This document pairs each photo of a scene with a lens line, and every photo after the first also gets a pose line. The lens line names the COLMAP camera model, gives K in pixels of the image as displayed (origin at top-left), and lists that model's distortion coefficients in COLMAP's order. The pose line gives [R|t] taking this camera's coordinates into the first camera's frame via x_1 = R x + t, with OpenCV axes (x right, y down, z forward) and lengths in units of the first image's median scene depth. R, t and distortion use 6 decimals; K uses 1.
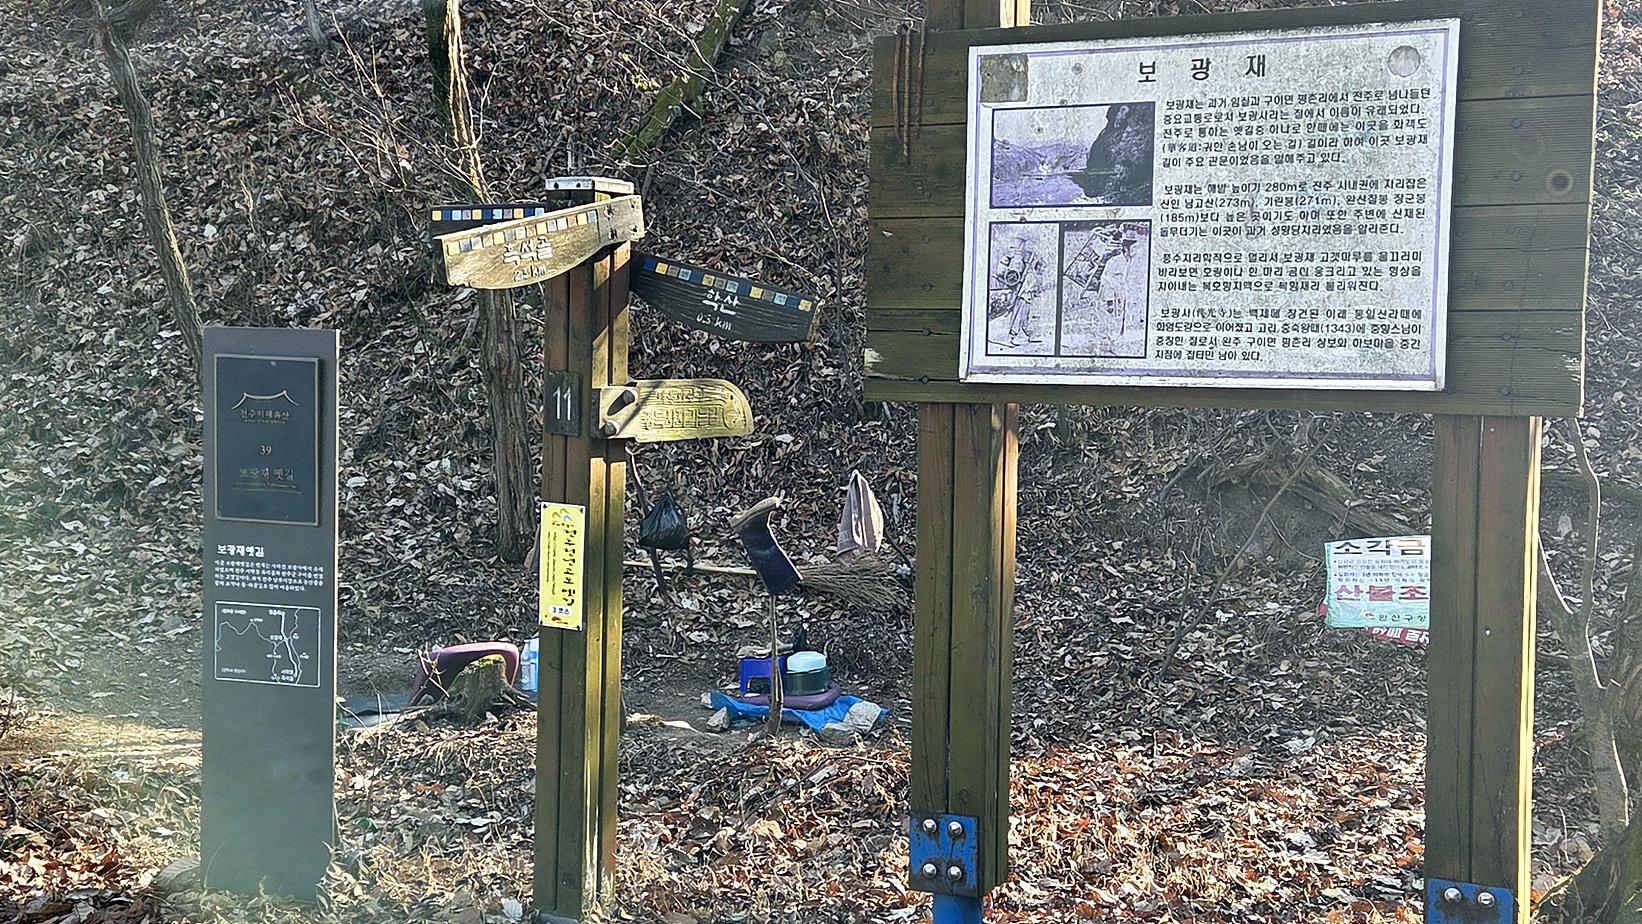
lens RADIAL K [[2005.4, 0, 830.5], [0, 2005.4, 457.4], [0, 0, 1]] dist [0.082962, 0.000000]
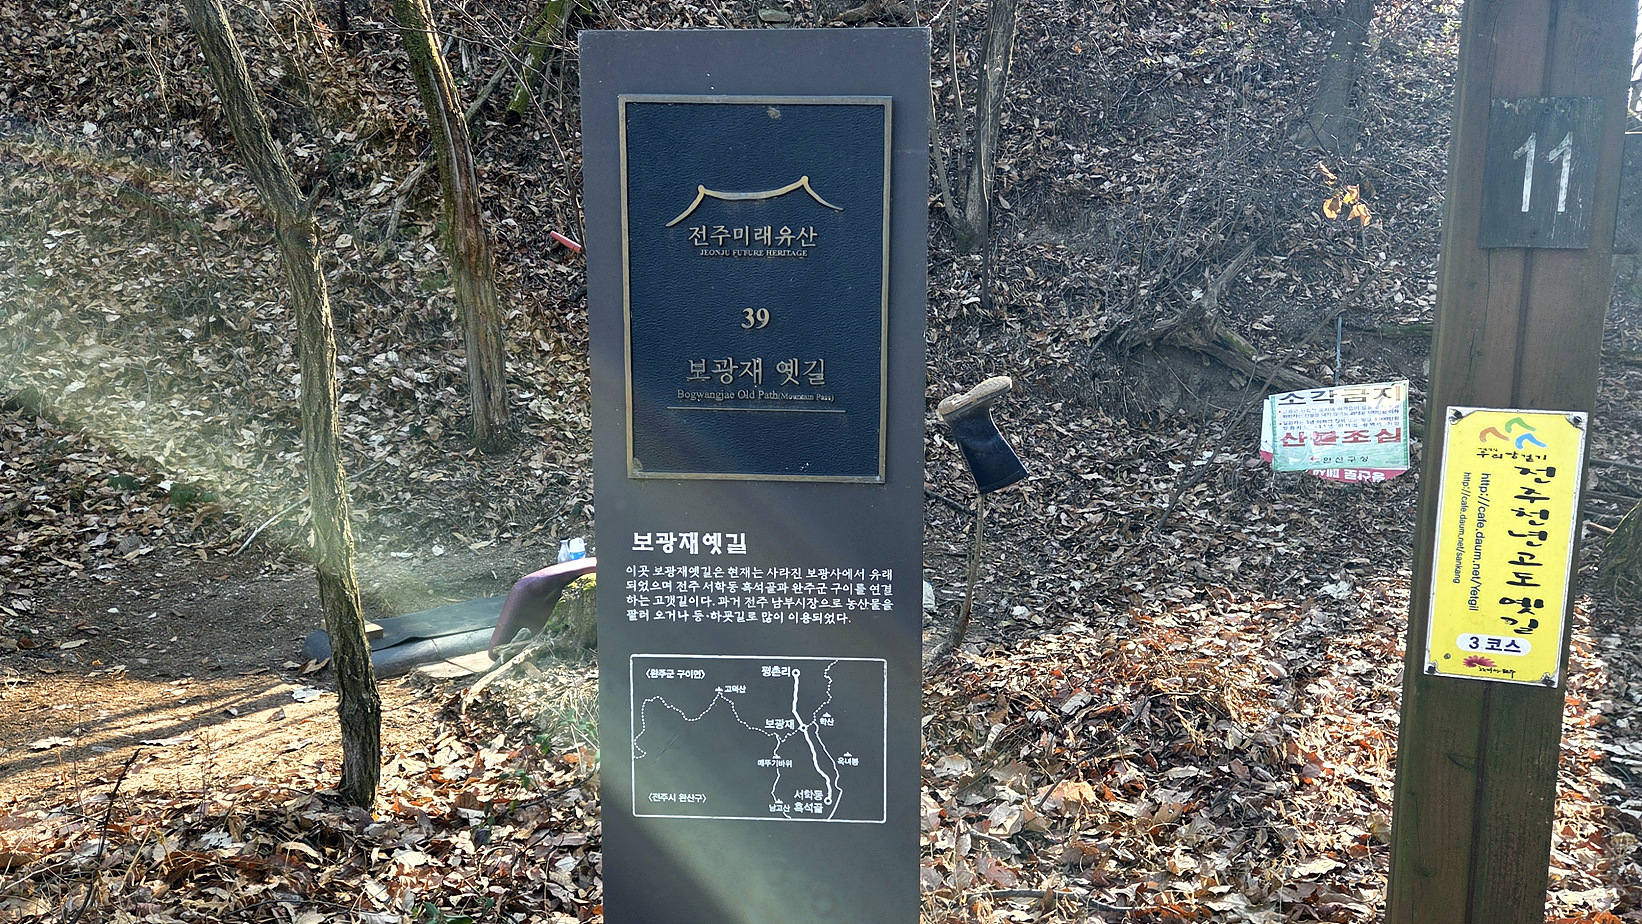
lens RADIAL K [[1349.0, 0, 829.5], [0, 1349.0, 466.8], [0, 0, 1]] dist [0.088617, -0.058740]
pose [[0.972196, -0.059048, 0.226602, -0.384692], [0.037862, 0.994591, 0.096727, 0.001032], [-0.231087, -0.085458, 0.969173, 0.817413]]
